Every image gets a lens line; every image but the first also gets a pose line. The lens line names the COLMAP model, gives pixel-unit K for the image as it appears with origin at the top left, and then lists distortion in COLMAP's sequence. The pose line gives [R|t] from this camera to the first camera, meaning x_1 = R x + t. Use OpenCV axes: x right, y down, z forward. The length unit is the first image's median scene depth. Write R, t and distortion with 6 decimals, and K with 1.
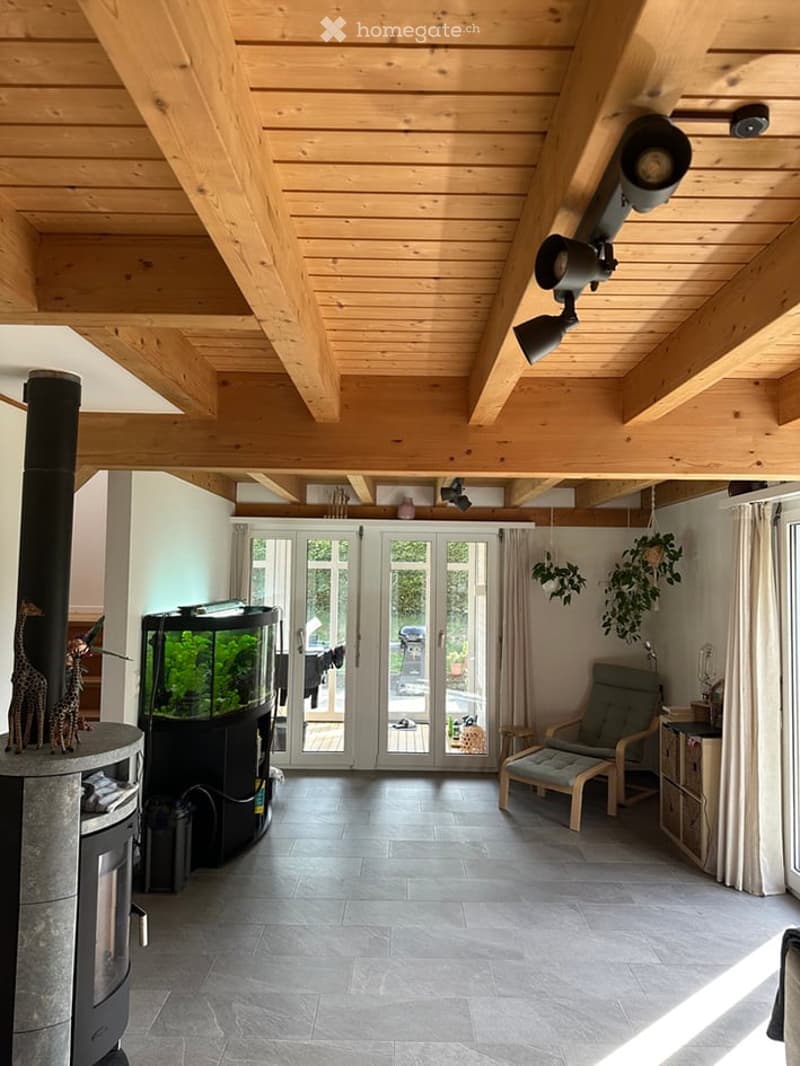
lens RADIAL K [[743.6, 0, 400.1], [0, 743.6, 534.0], [0, 0, 1]] dist [-0.007666, -0.002793]
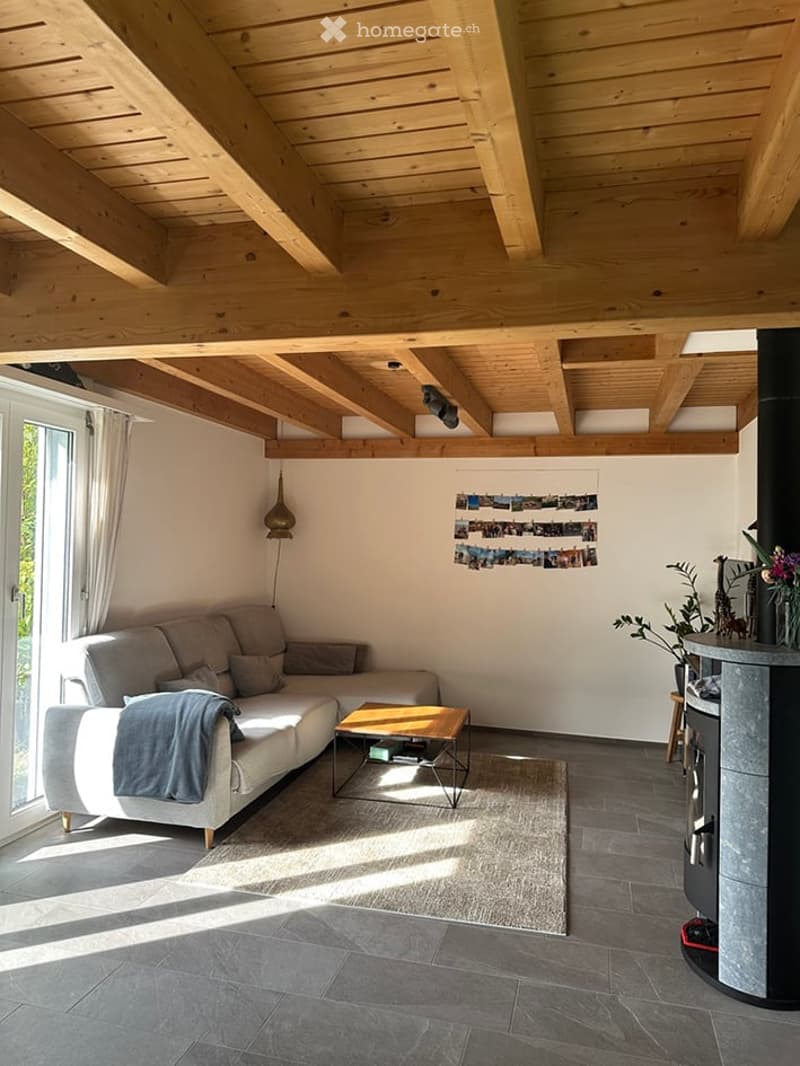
lens RADIAL K [[743.6, 0, 401.4], [0, 743.6, 528.3], [0, 0, 1]] dist [-0.007666, -0.002793]
pose [[-0.970844, -0.024072, 0.238500, -0.182661], [-0.041134, 0.996917, -0.066821, 0.185632], [-0.236156, -0.074683, -0.968841, 1.931829]]
